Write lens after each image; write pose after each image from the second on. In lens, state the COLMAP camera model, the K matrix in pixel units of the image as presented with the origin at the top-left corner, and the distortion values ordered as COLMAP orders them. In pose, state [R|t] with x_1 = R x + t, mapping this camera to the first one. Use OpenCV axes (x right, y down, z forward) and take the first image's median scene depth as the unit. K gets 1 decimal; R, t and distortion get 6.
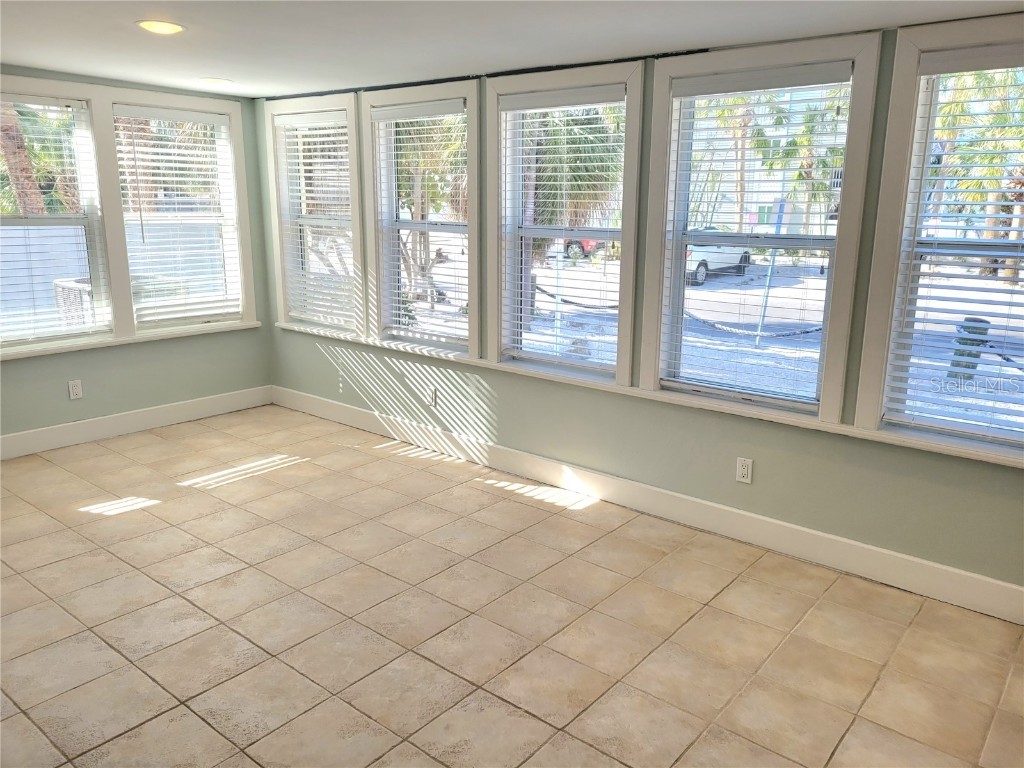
lens RADIAL K [[766.9, 0, 515.1], [0, 766.9, 381.3], [0, 0, 1]] dist [0.016129, 0.002794]
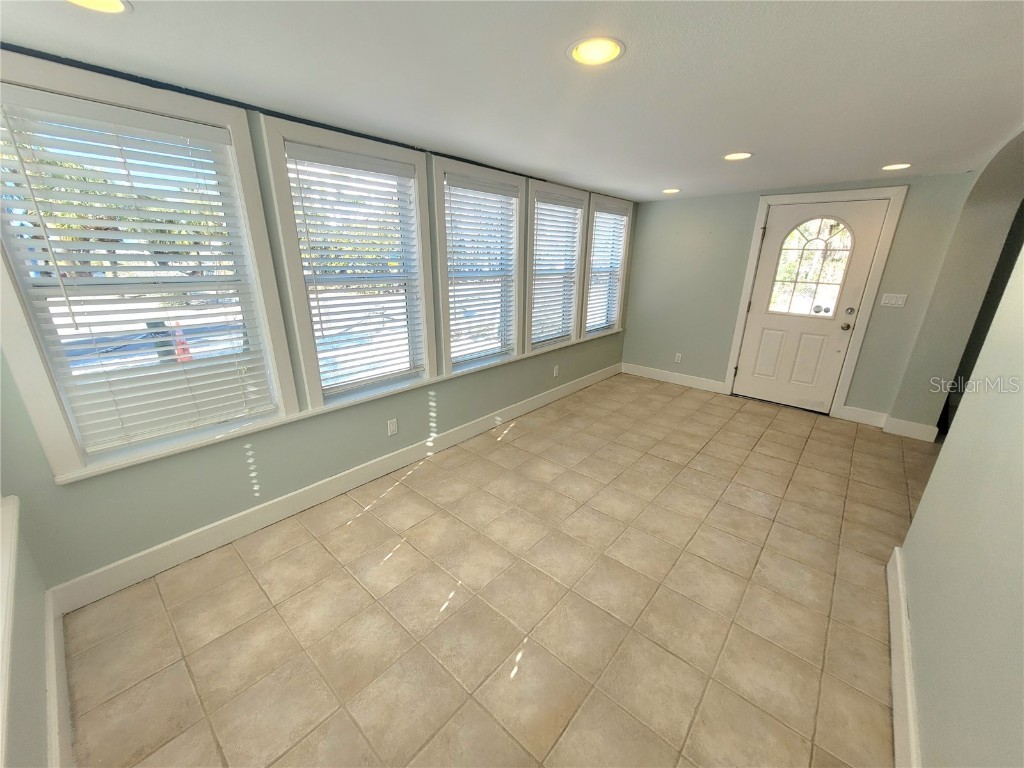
lens RADIAL K [[400.3, 0, 515.7], [0, 400.3, 389.5], [0, 0, 1]] dist [0.000074, 0.000174]
pose [[0.023801, -0.338108, 0.940806, -0.986913], [0.202354, 0.923222, 0.326670, -0.289608], [-0.979023, 0.182601, 0.090391, 1.120000]]
